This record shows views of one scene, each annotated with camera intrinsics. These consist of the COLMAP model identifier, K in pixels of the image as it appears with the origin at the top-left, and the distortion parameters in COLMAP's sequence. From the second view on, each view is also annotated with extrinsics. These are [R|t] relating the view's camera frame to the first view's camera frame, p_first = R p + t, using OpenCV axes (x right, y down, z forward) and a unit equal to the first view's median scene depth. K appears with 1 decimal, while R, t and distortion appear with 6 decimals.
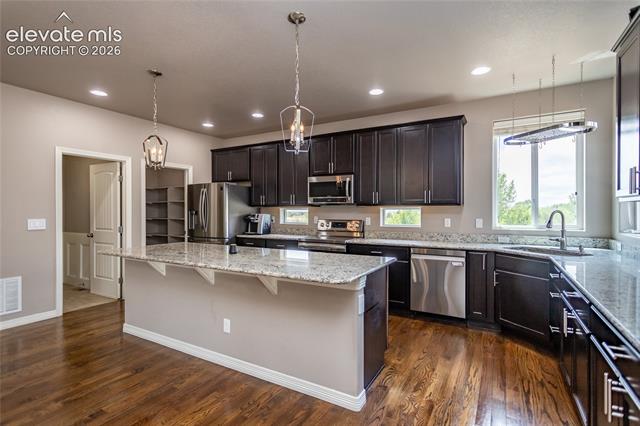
lens RADIAL K [[310.7, 0, 321.5], [0, 310.7, 209.5], [0, 0, 1]] dist [0.001148, 0.000651]
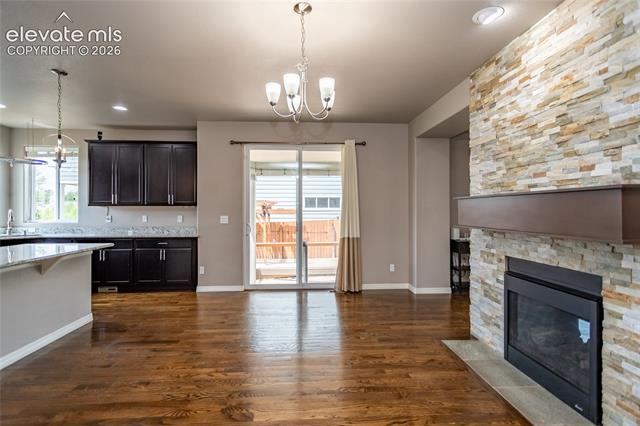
lens RADIAL K [[310.7, 0, 321.5], [0, 310.7, 209.5], [0, 0, 1]] dist [0.001148, 0.000651]
pose [[-0.551938, 0.001904, 0.833883, -1.207639], [-0.003089, 0.999986, -0.004328, 0.003785], [-0.833880, -0.004965, -0.551924, 0.501631]]
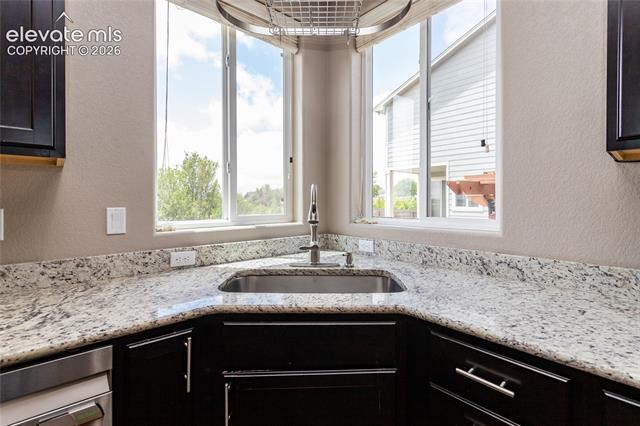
lens RADIAL K [[312.1, 0, 321.0], [0, 312.1, 199.6], [0, 0, 1]] dist [0.000957, 0.000134]
pose [[0.321054, 0.004008, 0.947052, 0.276972], [-0.006616, 0.999976, -0.001989, 0.022956], [-0.947038, -0.005627, 0.321073, 0.738693]]
